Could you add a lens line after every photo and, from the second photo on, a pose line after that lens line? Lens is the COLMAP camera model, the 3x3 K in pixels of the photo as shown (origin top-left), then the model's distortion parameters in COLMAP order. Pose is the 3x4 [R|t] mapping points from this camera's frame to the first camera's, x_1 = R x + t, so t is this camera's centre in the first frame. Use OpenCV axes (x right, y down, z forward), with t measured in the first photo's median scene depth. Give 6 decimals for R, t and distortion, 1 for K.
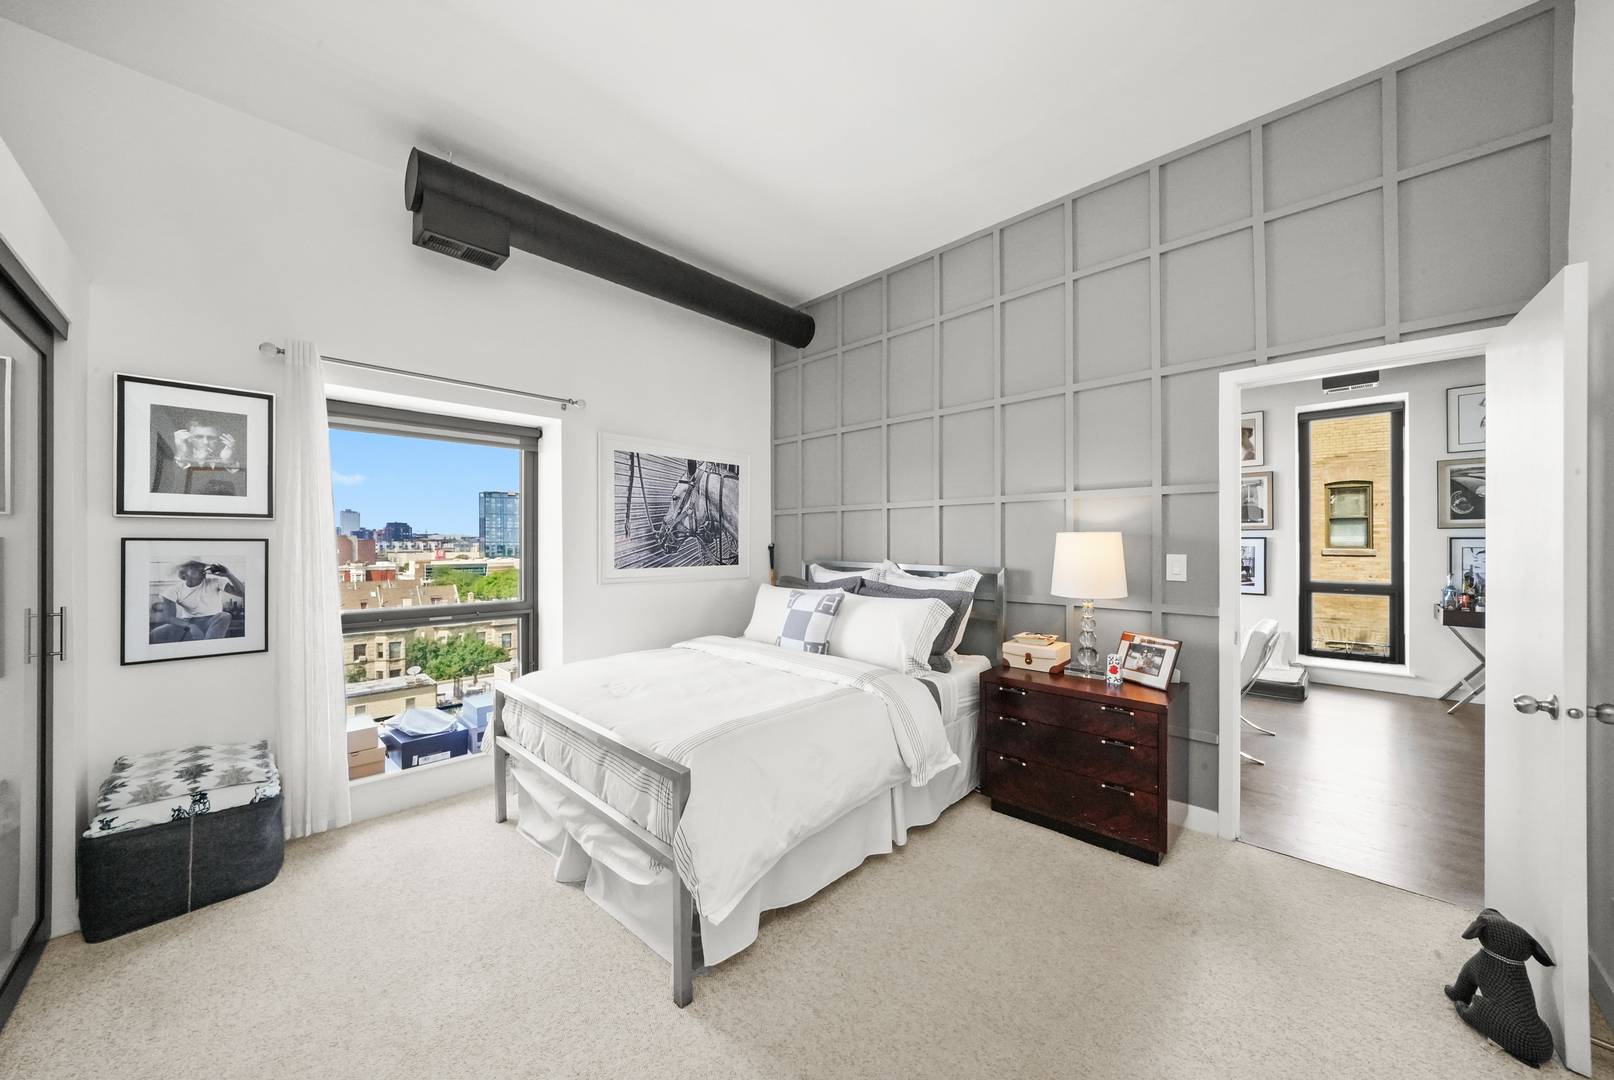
lens RADIAL K [[566.6, 0, 789.3], [0, 566.6, 542.3], [0, 0, 1]] dist [-0.017686, 0.001358]
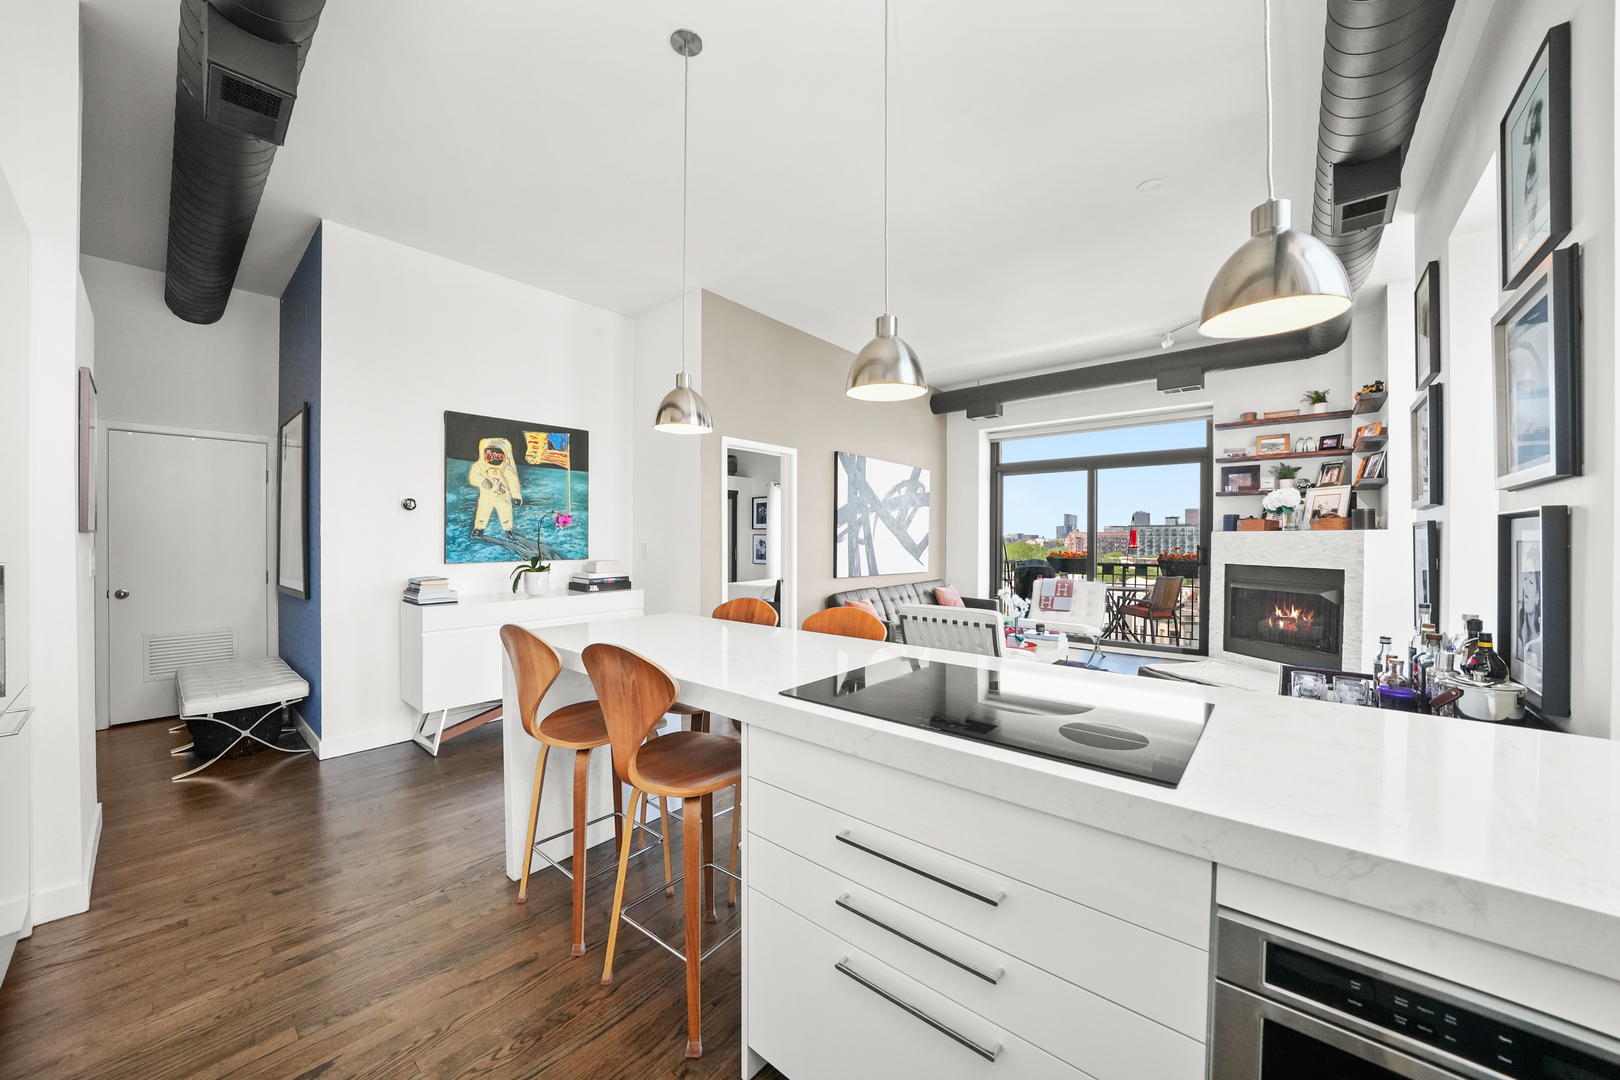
lens RADIAL K [[568.8, 0, 811.5], [0, 568.8, 540.1], [0, 0, 1]] dist [-0.017686, 0.001358]
pose [[0.089909, 0.004792, -0.995938, 1.352287], [-0.000119, 0.999988, 0.004801, 0.005765], [0.995950, -0.000313, 0.089909, 0.432084]]
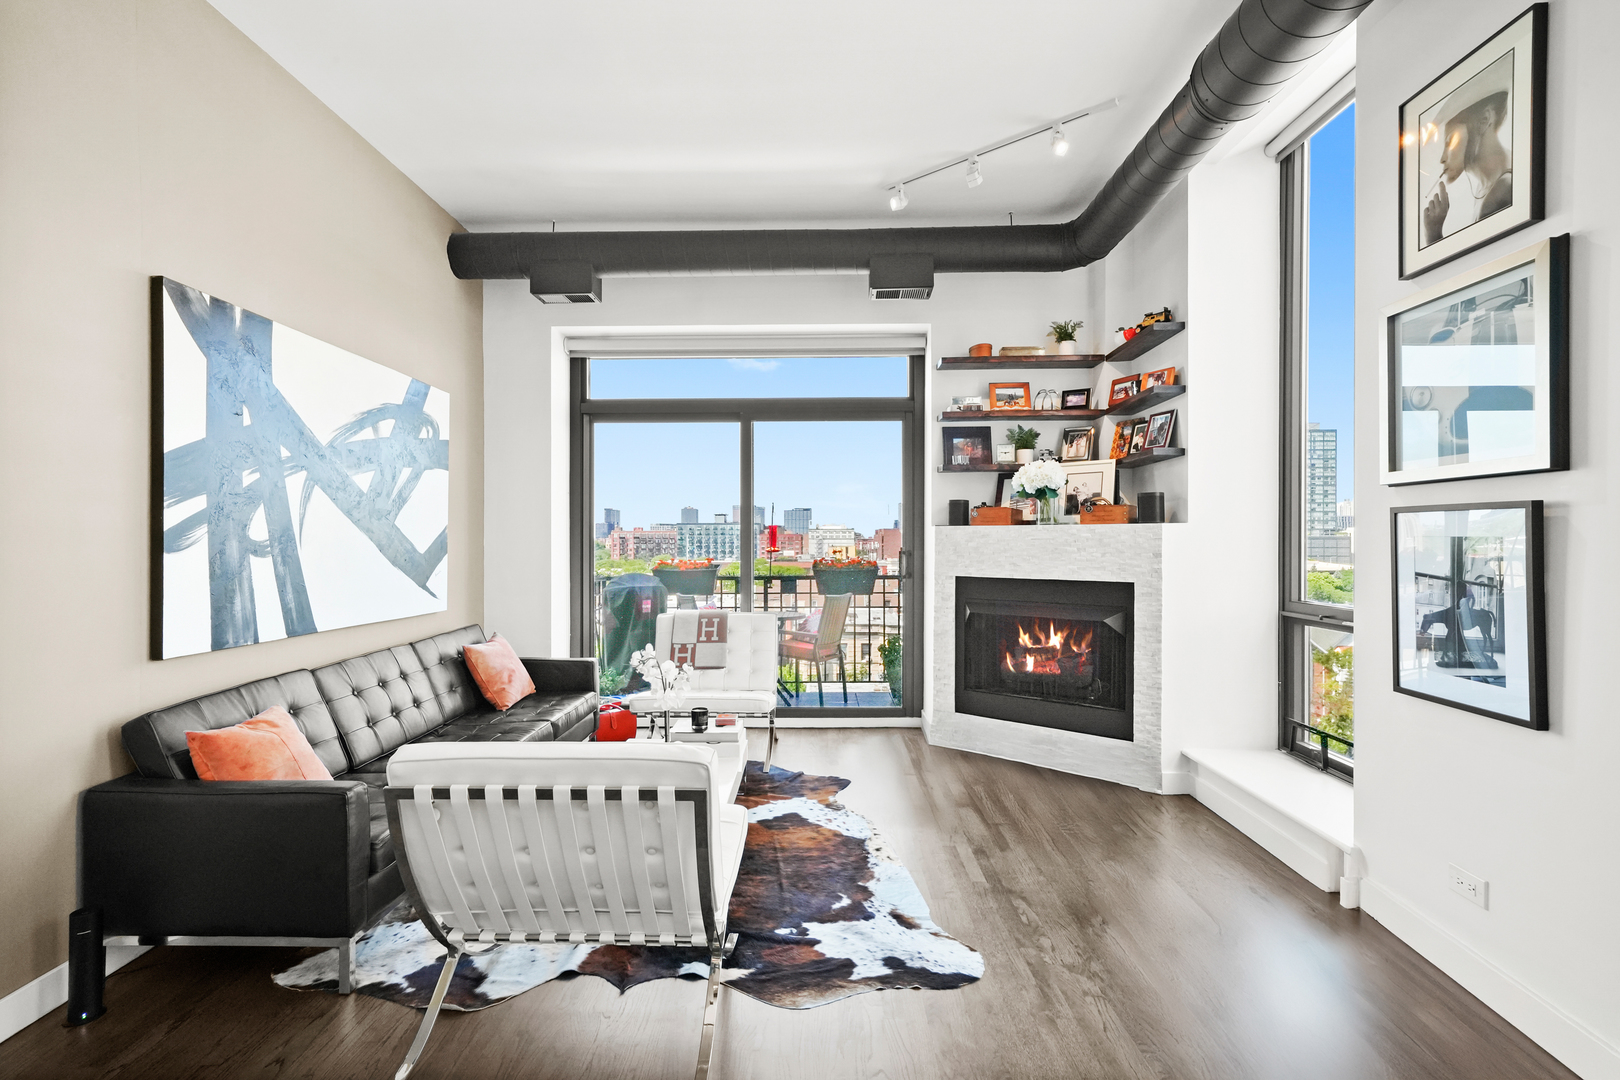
lens RADIAL K [[747.4, 0, 798.4], [0, 747.4, 540.4], [0, 0, 1]] dist [0.012561, 0.001248]
pose [[0.690318, 0.001690, -0.723504, 0.906787], [0.003036, 0.999982, 0.005233, 0.006644], [0.723500, -0.005809, 0.690300, 0.537673]]
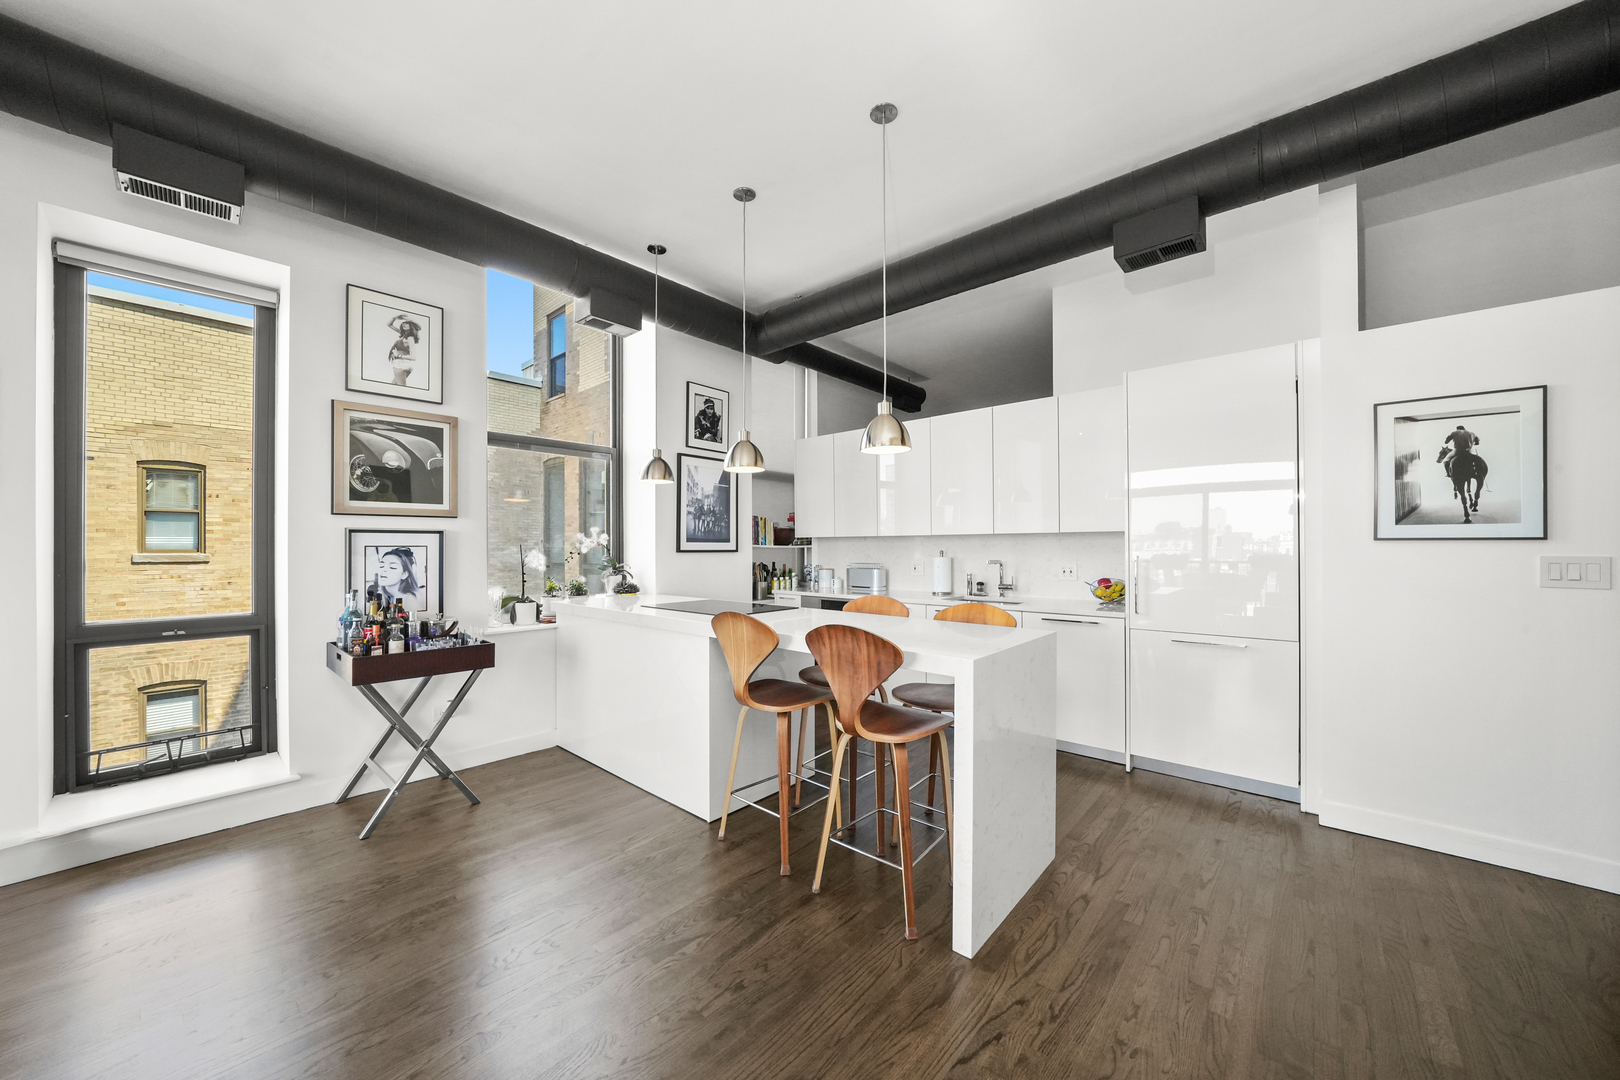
lens RADIAL K [[568.8, 0, 801.8], [0, 568.8, 545.8], [0, 0, 1]] dist [-0.017686, 0.001358]
pose [[-0.062094, 0.000761, 0.998070, 0.483078], [0.001160, 0.999999, -0.000691, 0.008602], [-0.998070, 0.001115, -0.062095, 0.479110]]
